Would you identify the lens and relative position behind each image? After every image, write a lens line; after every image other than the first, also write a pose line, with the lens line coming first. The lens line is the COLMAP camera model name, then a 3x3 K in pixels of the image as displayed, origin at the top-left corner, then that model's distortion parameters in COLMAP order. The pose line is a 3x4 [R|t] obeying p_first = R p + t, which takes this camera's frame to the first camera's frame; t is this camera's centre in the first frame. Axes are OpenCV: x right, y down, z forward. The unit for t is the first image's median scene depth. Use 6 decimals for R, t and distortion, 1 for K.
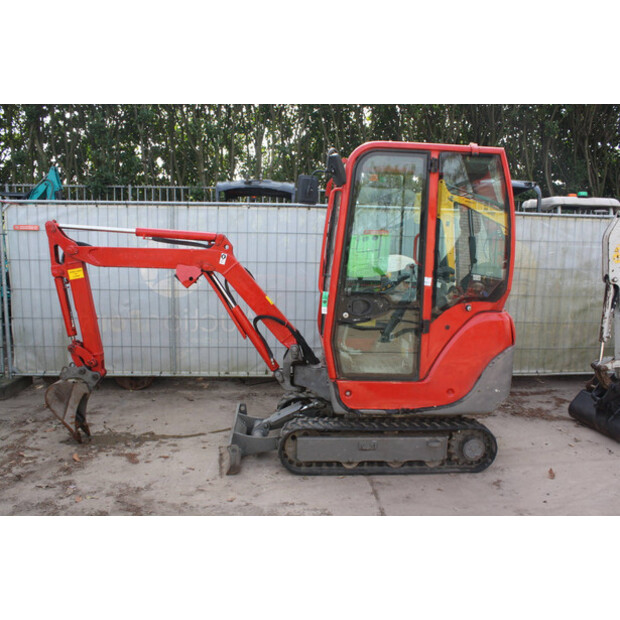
lens RADIAL K [[546.6, 0, 310.2], [0, 546.6, 327.5], [0, 0, 1]] dist [-0.125032, 0.077981]
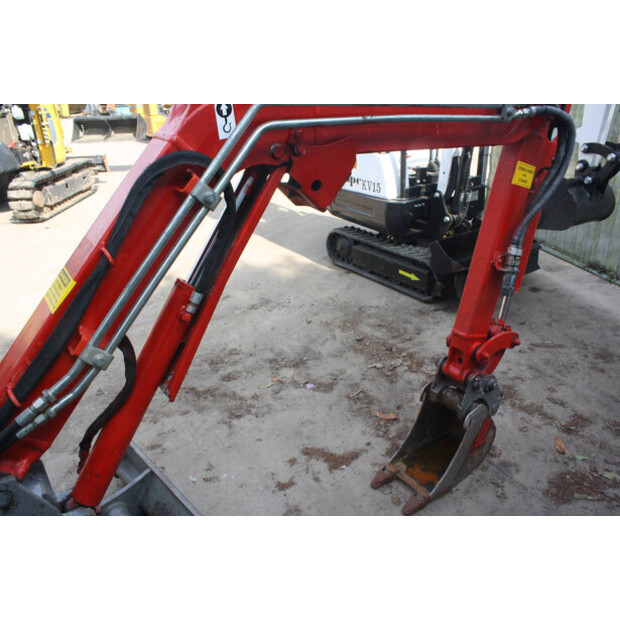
lens RADIAL K [[519.4, 0, 310.7], [0, 519.4, 310.6], [0, 0, 1]] dist [-0.146209, 0.107948]
pose [[-0.843167, 0.236239, -0.482971, -0.082695], [-0.070935, 0.841565, 0.535478, -0.179441], [0.532952, 0.485756, -0.692822, 1.244328]]
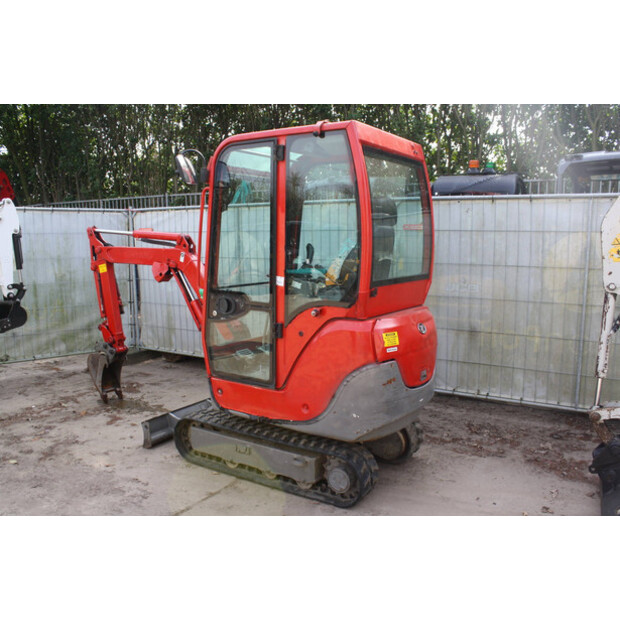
lens RADIAL K [[546.6, 0, 308.9], [0, 546.6, 322.9], [0, 0, 1]] dist [-0.125032, 0.077981]
pose [[0.811809, 0.070271, -0.579679, 0.687953], [-0.071440, 0.997227, 0.020839, -0.033118], [0.579537, 0.024495, 0.814578, 0.248734]]
